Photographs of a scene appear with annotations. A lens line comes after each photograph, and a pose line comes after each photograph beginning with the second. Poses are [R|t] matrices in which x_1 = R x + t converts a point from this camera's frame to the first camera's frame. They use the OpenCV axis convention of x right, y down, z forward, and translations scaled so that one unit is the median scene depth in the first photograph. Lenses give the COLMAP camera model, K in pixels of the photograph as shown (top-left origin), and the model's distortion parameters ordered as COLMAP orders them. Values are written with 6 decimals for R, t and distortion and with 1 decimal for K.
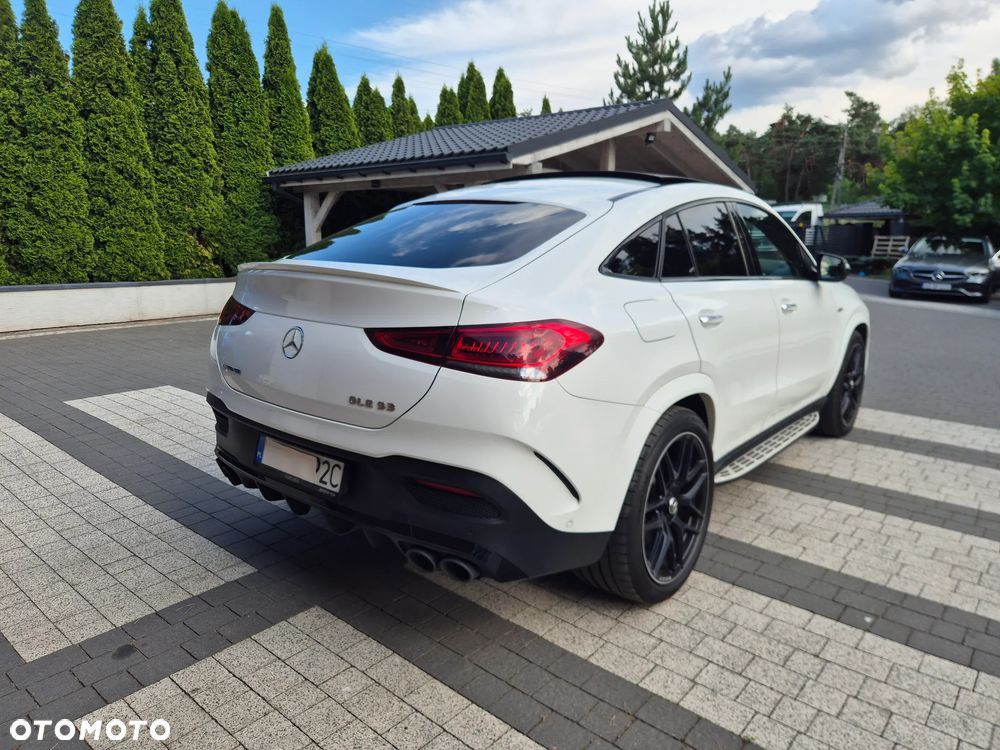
lens RADIAL K [[669.9, 0, 498.9], [0, 669.9, 366.6], [0, 0, 1]] dist [0.070761, -0.054618]
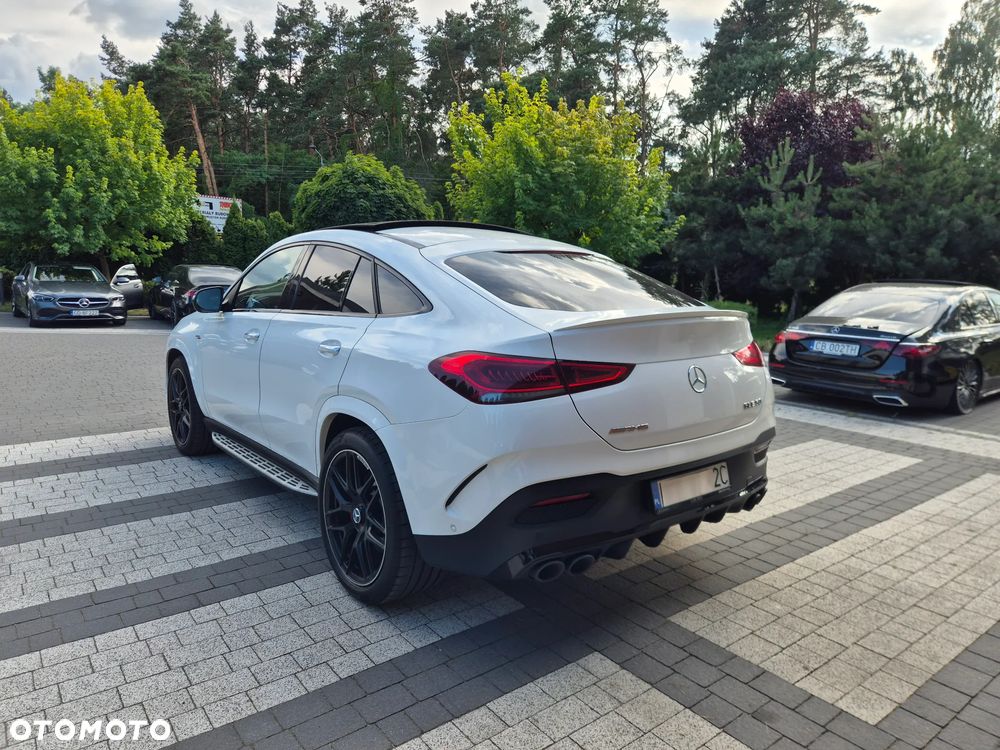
lens RADIAL K [[669.9, 0, 489.7], [0, 669.9, 371.4], [0, 0, 1]] dist [0.070761, -0.054618]
pose [[0.213843, -0.156796, 0.964202, -0.931233], [0.182276, 0.976104, 0.118306, -0.156154], [-0.959712, 0.150452, 0.237314, 0.667030]]
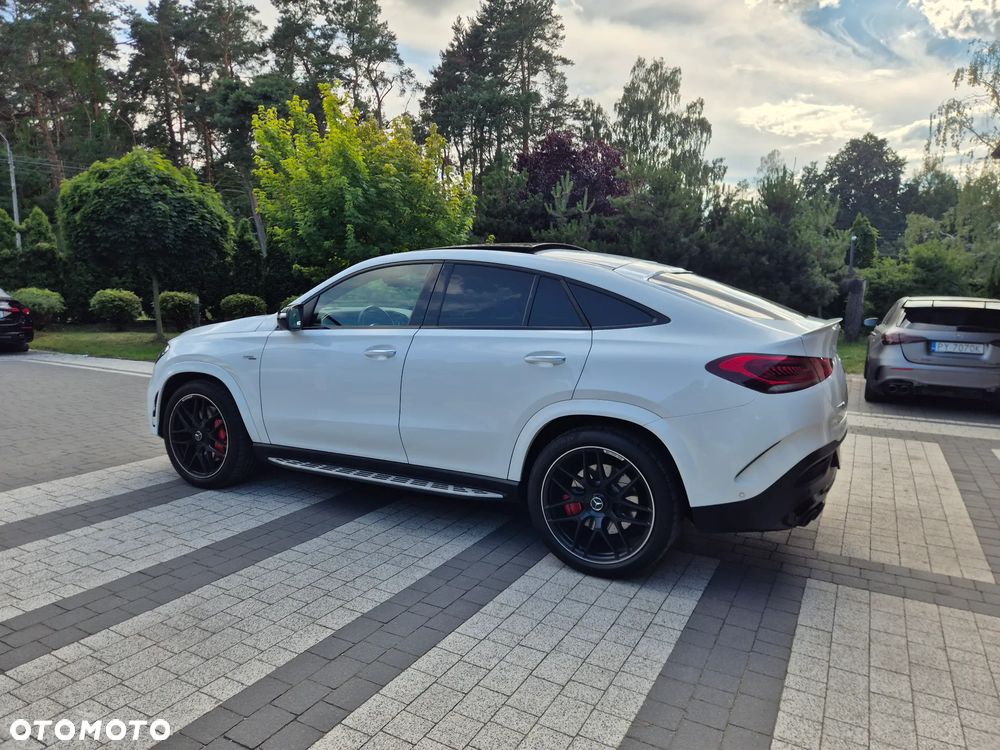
lens RADIAL K [[669.9, 0, 495.2], [0, 669.9, 375.6], [0, 0, 1]] dist [0.070761, -0.054618]
pose [[-0.202812, -0.146347, 0.968220, -1.049235], [0.172588, 0.967948, 0.182457, -0.280870], [-0.963888, 0.204108, -0.171054, 1.286856]]
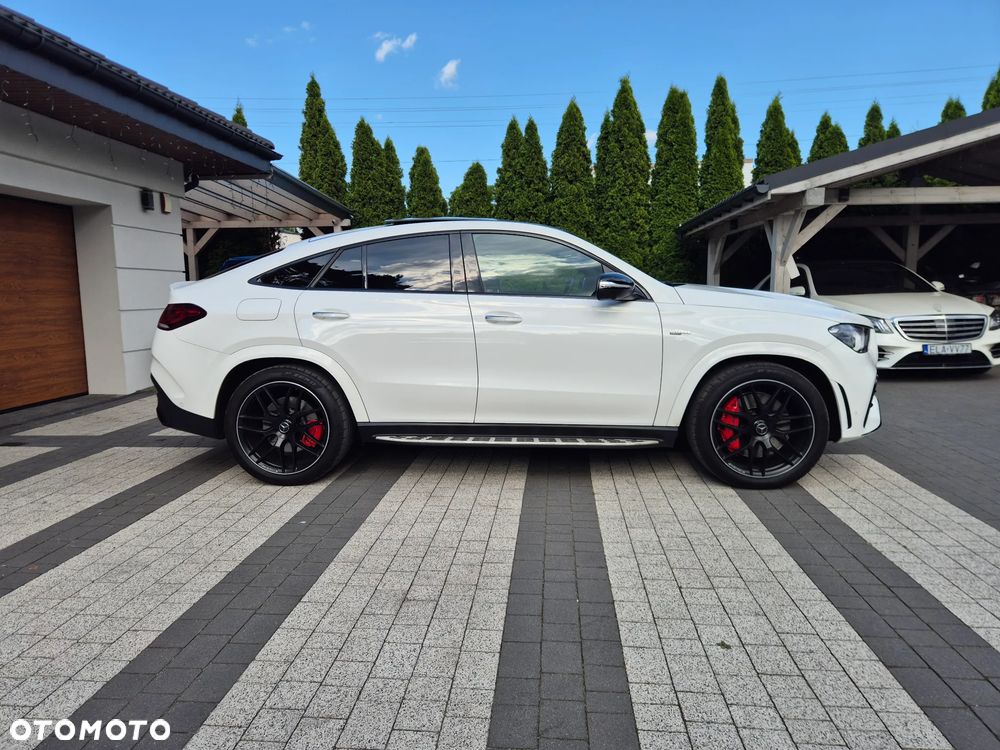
lens RADIAL K [[669.9, 0, 490.8], [0, 669.9, 368.9], [0, 0, 1]] dist [0.070761, -0.054618]
pose [[0.576816, 0.079583, -0.812988, 1.298283], [-0.137718, 0.990471, -0.000755, 0.001002], [0.805182, 0.112399, 0.582279, 0.316270]]
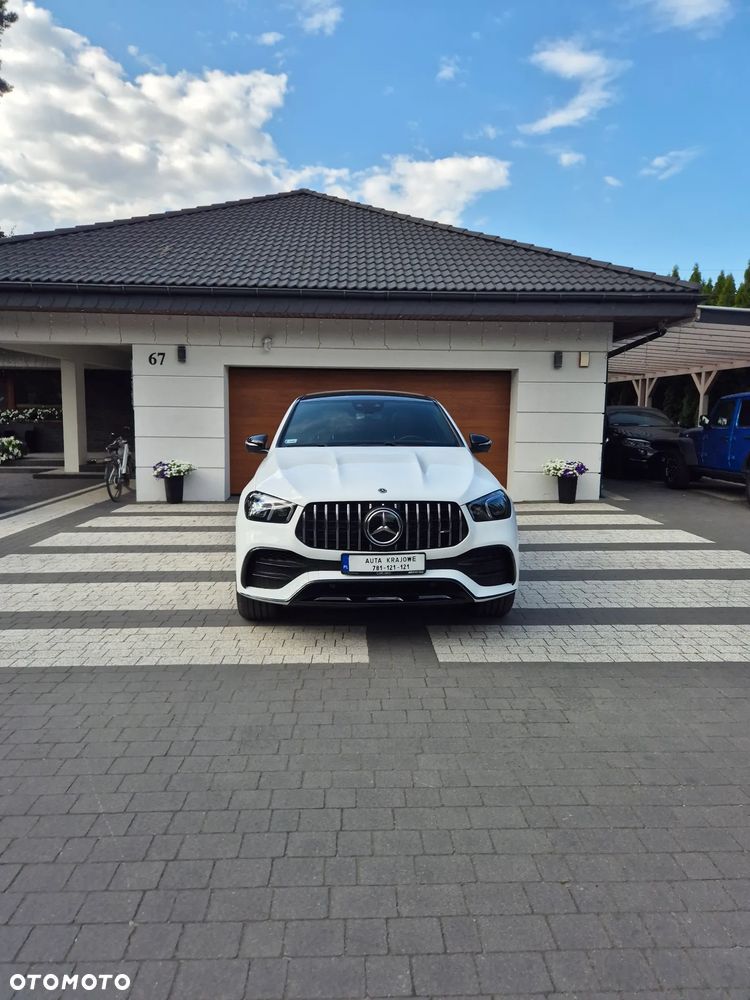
lens RADIAL K [[669.9, 0, 373.0], [0, 669.9, 498.2], [0, 0, 1]] dist [0.070761, -0.054618]
pose [[-0.737744, 0.070745, -0.671363, 1.374773], [-0.144685, 0.954815, 0.259604, -0.475888], [0.659393, 0.288658, -0.694174, 2.360808]]
